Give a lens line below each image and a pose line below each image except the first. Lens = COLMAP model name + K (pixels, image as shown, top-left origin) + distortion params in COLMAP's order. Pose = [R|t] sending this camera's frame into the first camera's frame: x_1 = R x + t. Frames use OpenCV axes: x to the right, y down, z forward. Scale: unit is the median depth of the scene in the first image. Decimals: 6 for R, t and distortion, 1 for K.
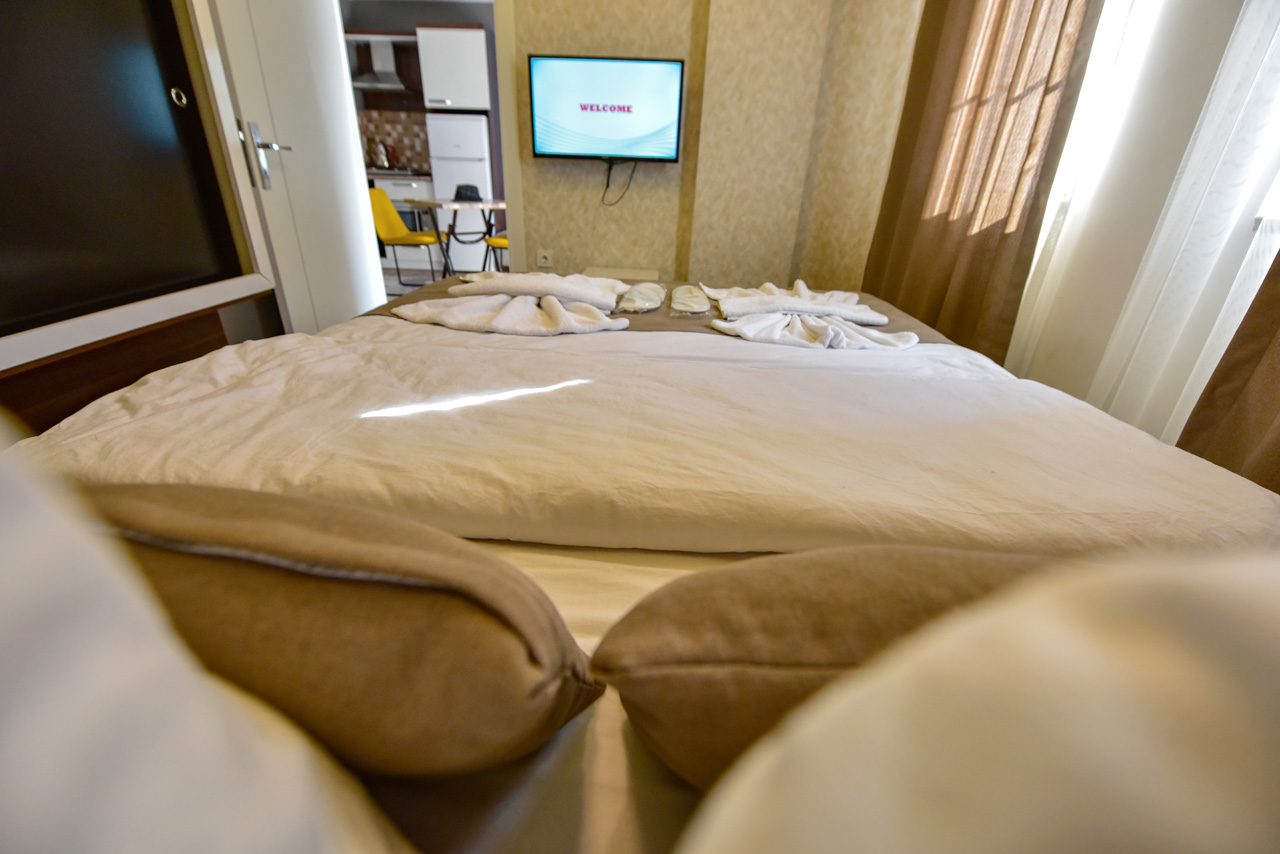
lens RADIAL K [[506.4, 0, 633.0], [0, 506.4, 413.8], [0, 0, 1]] dist [-0.016436, -0.003040]
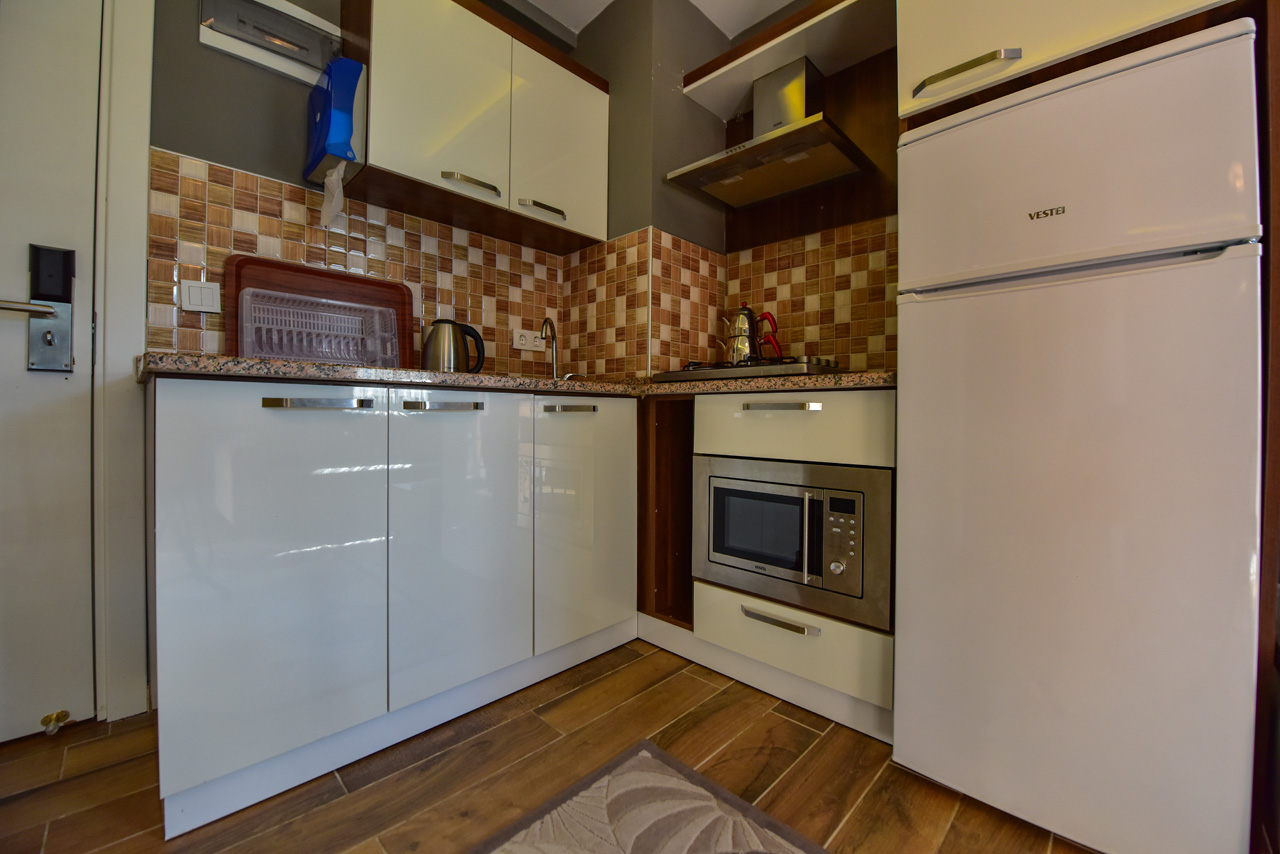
lens RADIAL K [[506.4, 0, 640.2], [0, 506.4, 417.5], [0, 0, 1]] dist [-0.016436, -0.003040]
pose [[0.744633, -0.031407, -0.666735, -1.617765], [-0.264424, 0.903286, -0.337868, -1.664729], [0.612864, 0.427888, 0.664311, 3.828898]]
